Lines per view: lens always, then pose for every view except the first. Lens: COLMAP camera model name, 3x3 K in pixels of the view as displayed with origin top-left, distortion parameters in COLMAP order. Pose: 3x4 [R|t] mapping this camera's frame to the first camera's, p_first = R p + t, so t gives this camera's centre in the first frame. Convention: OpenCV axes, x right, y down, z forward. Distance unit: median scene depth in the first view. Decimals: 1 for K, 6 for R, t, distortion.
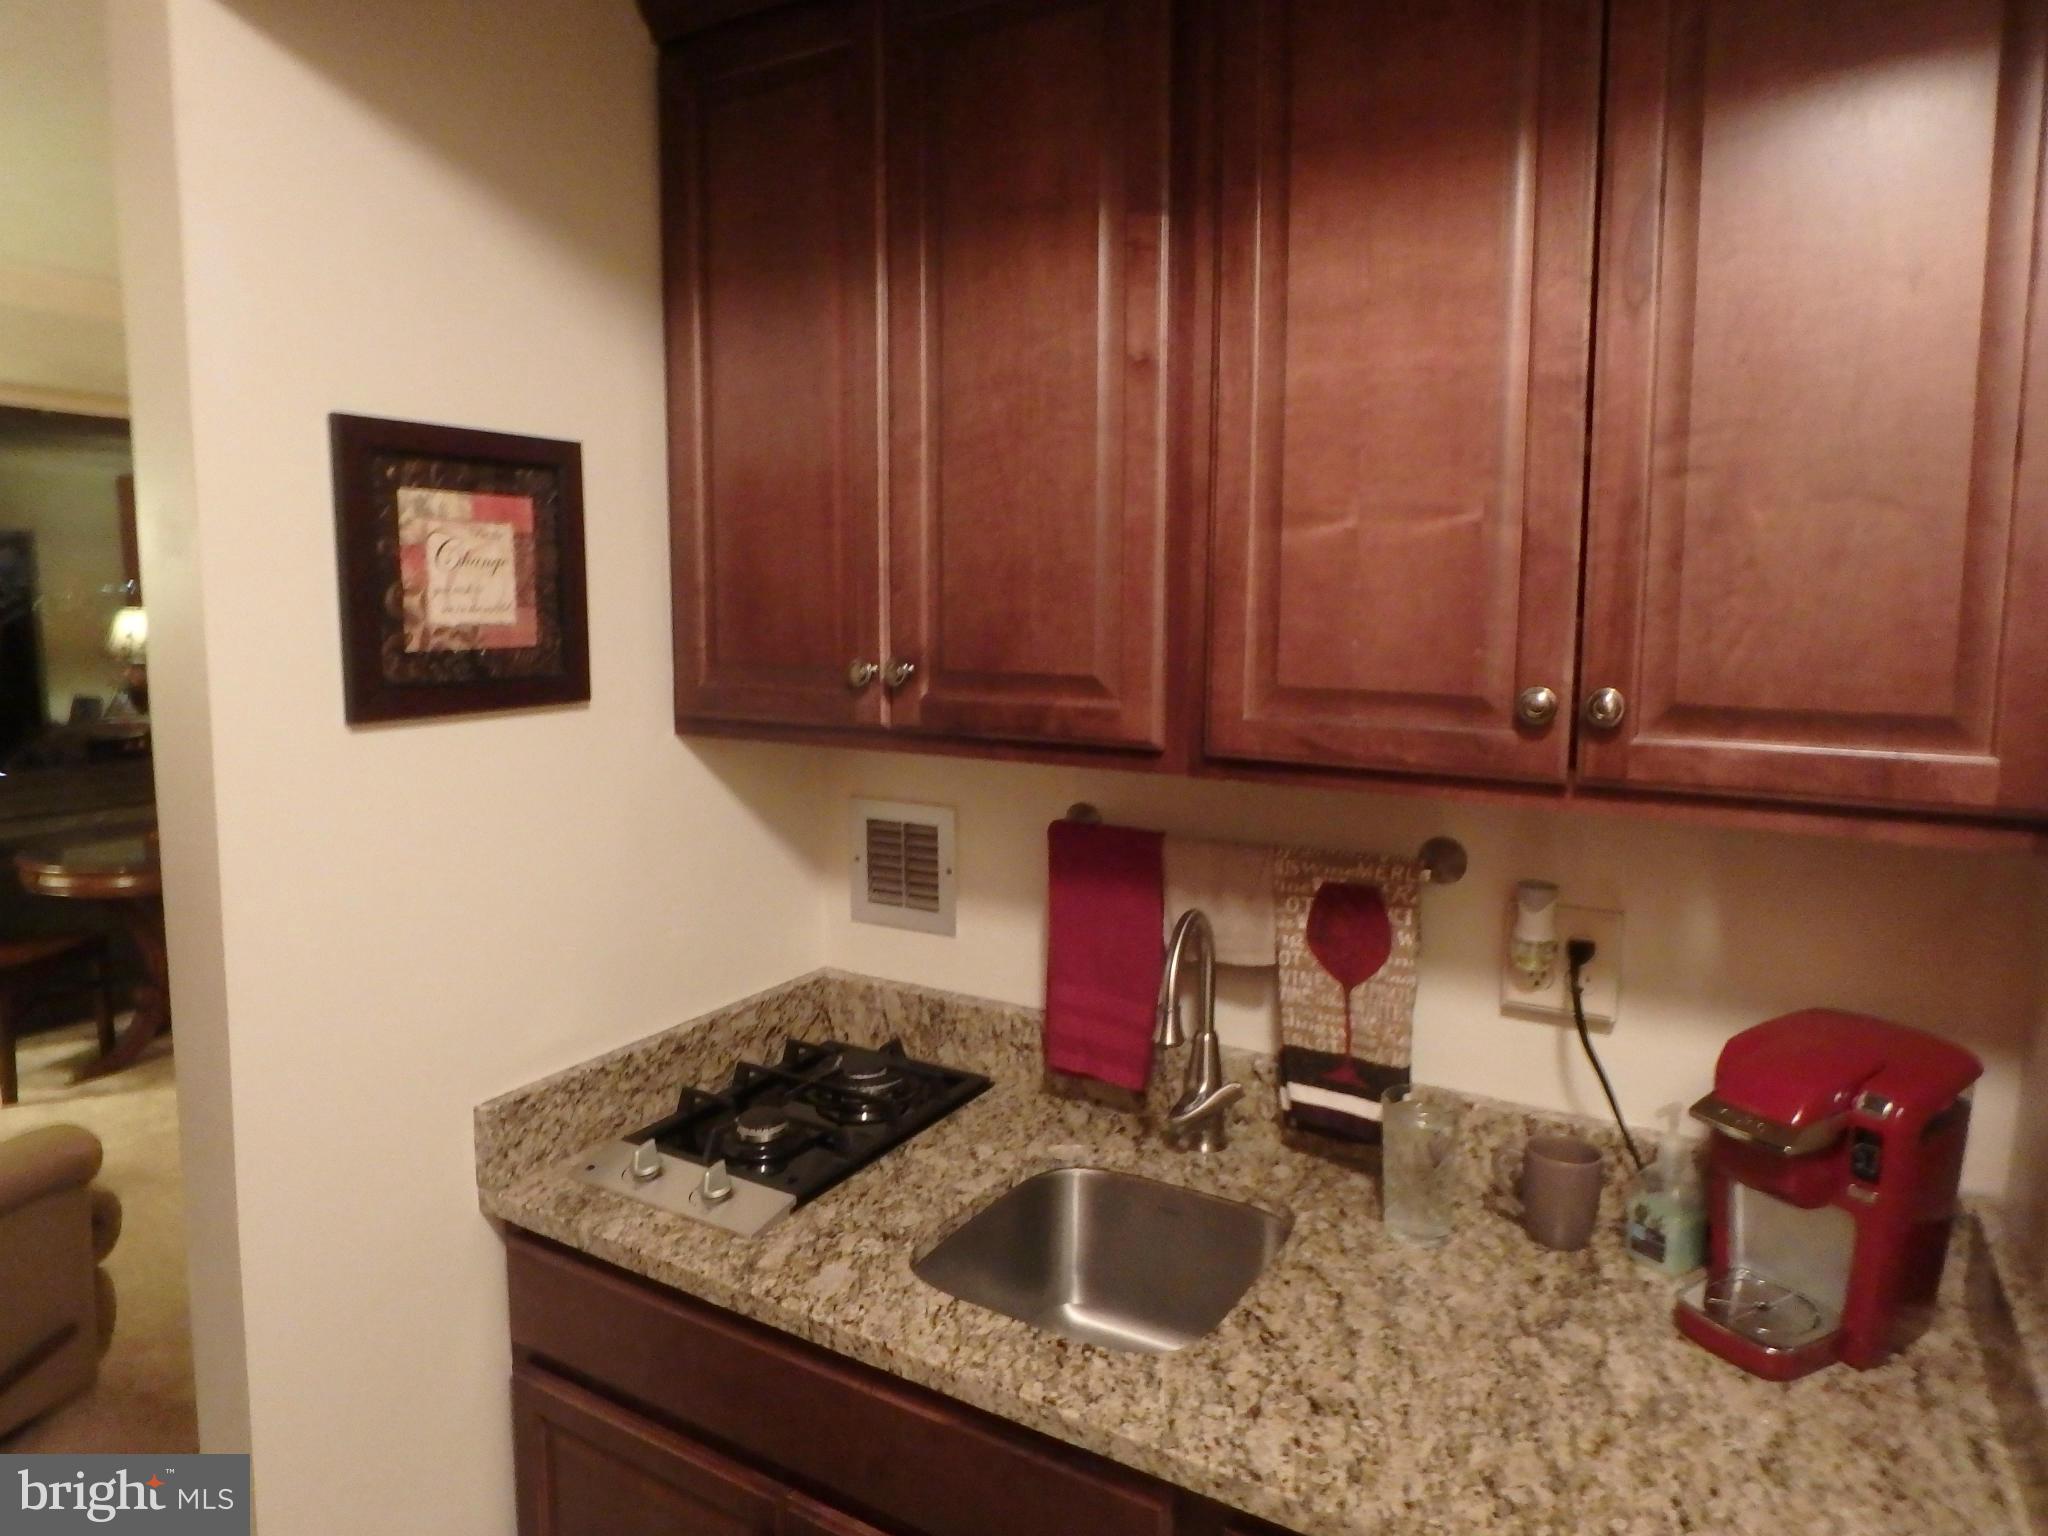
lens RADIAL K [[1309.6, 0, 985.5], [0, 1309.6, 722.0], [0, 0, 1]] dist [0.000525, -0.001434]
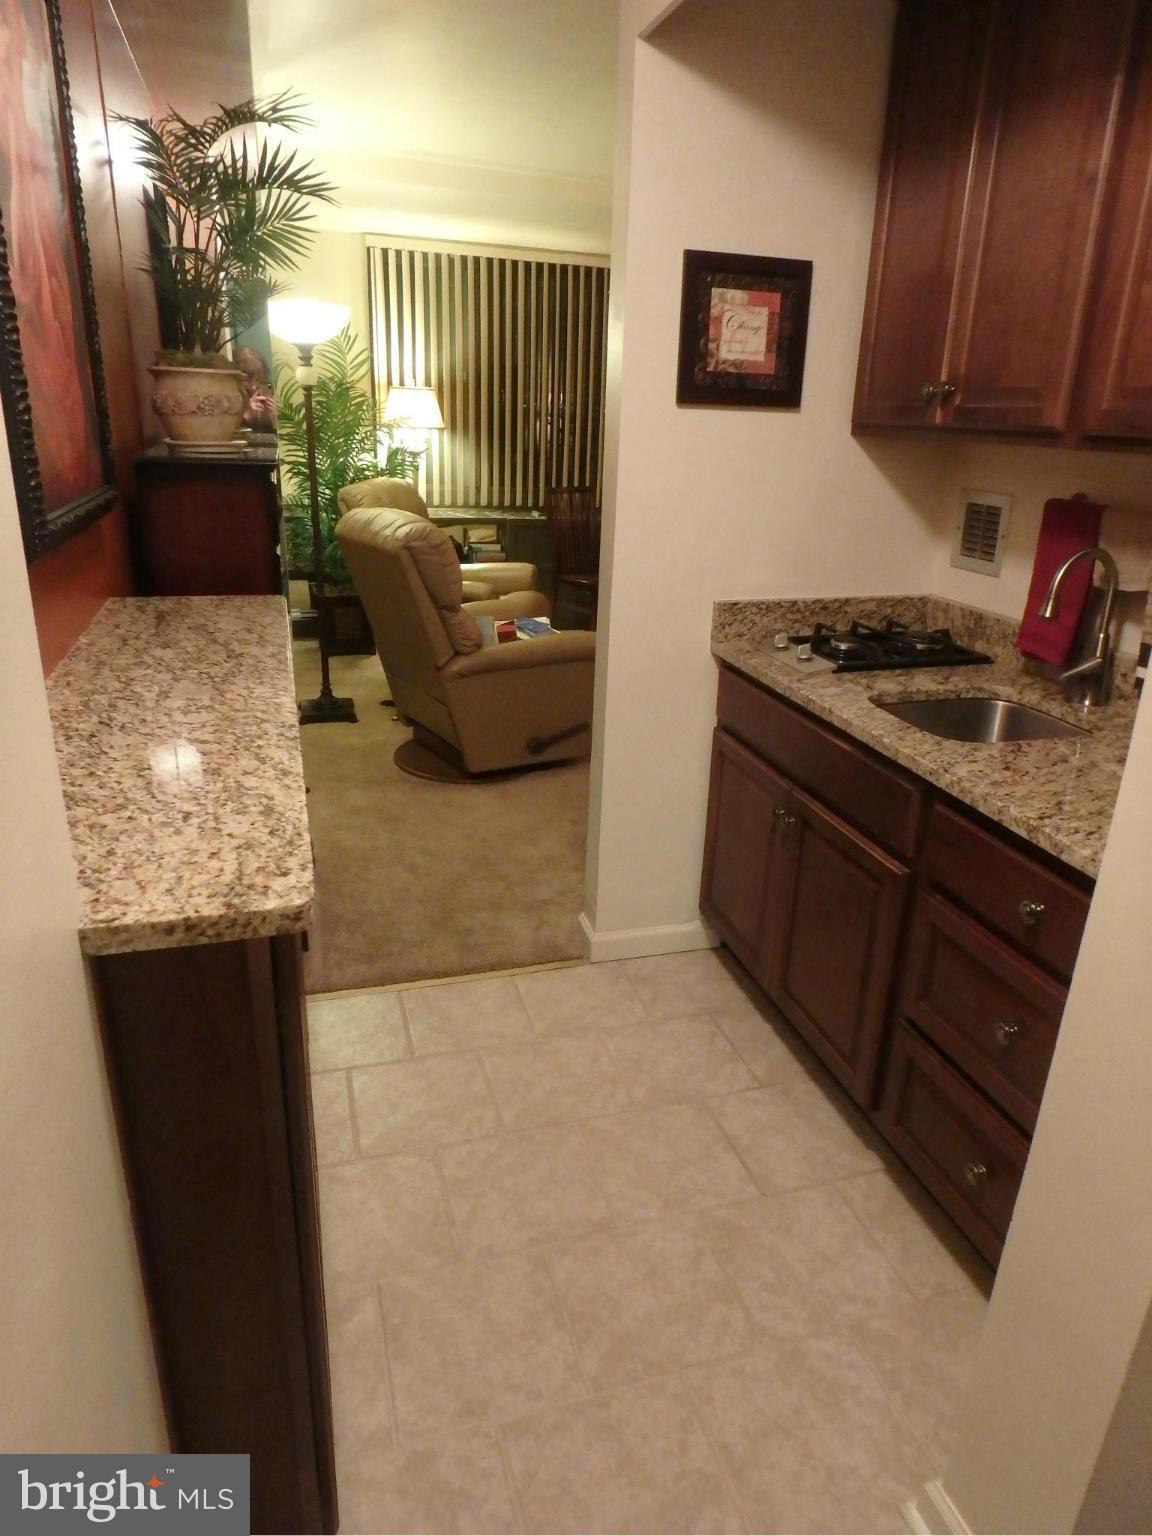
lens RADIAL K [[982.2, 0, 577.9], [0, 982.2, 765.7], [0, 0, 1]] dist [0.000525, -0.001434]
pose [[0.741705, 0.252256, -0.621483, 0.521872], [-0.106427, 0.959105, 0.262280, 0.154522], [0.662229, -0.128392, 0.738220, -0.381637]]
